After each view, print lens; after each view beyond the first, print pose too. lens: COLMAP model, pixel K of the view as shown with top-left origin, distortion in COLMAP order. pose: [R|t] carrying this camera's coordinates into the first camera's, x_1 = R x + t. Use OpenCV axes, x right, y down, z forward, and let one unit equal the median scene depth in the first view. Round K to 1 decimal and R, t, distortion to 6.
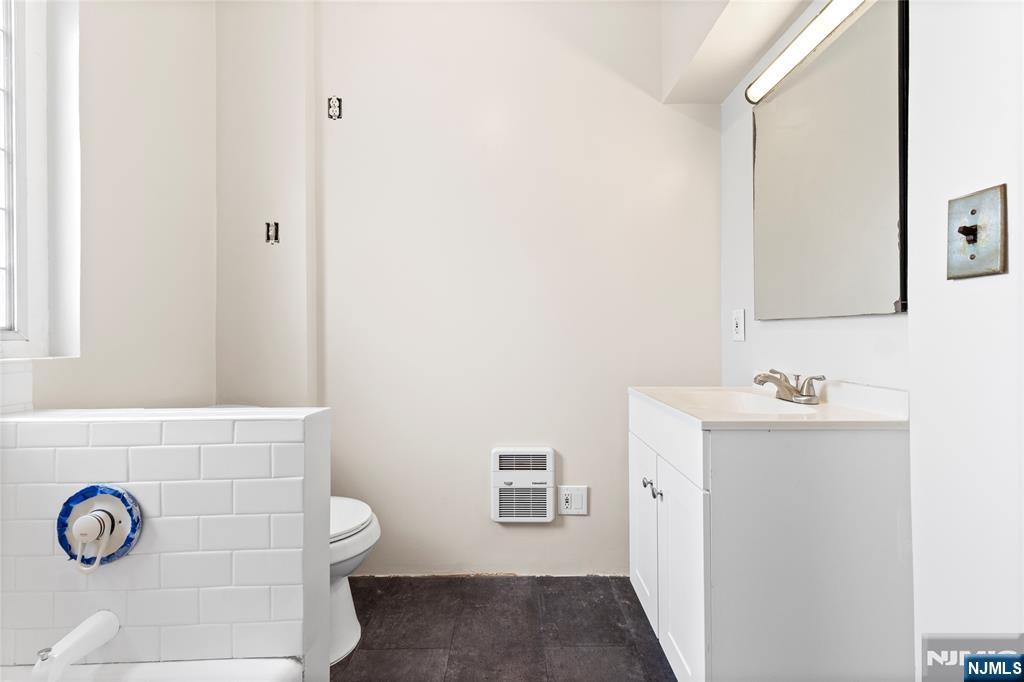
lens RADIAL K [[434.0, 0, 514.0], [0, 434.0, 335.0], [0, 0, 1]] dist [0.005277, -0.000310]
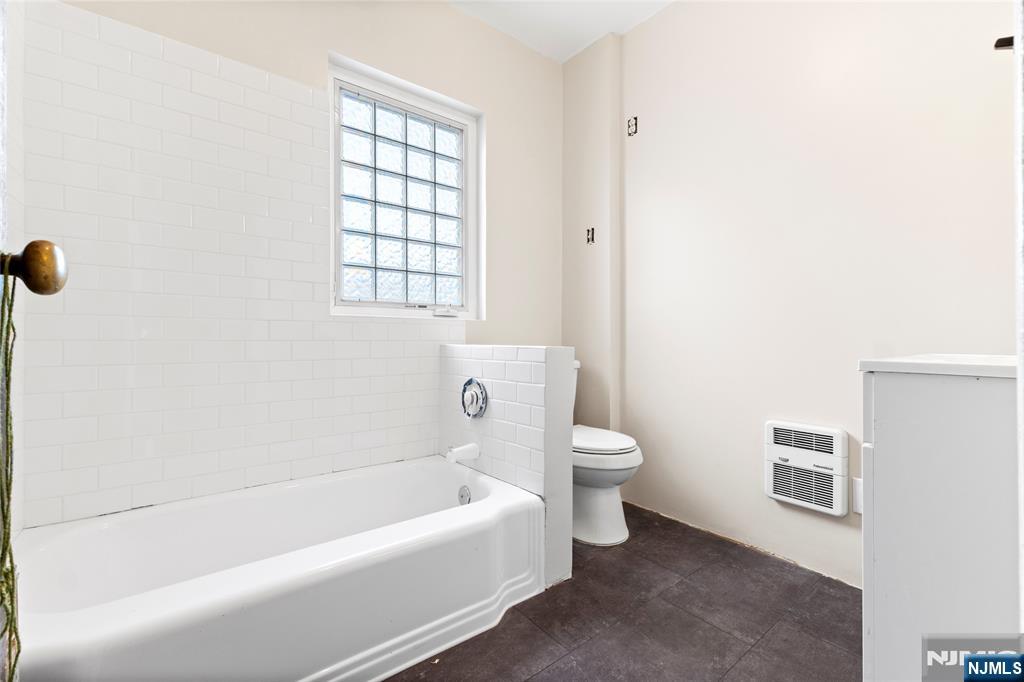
lens RADIAL K [[434.0, 0, 511.0], [0, 434.0, 341.2], [0, 0, 1]] dist [0.005277, -0.000310]
pose [[0.608417, 0.008840, -0.793568, 0.407413], [-0.004522, 0.999960, 0.007672, 0.092537], [0.793605, -0.001079, 0.608433, -0.033984]]
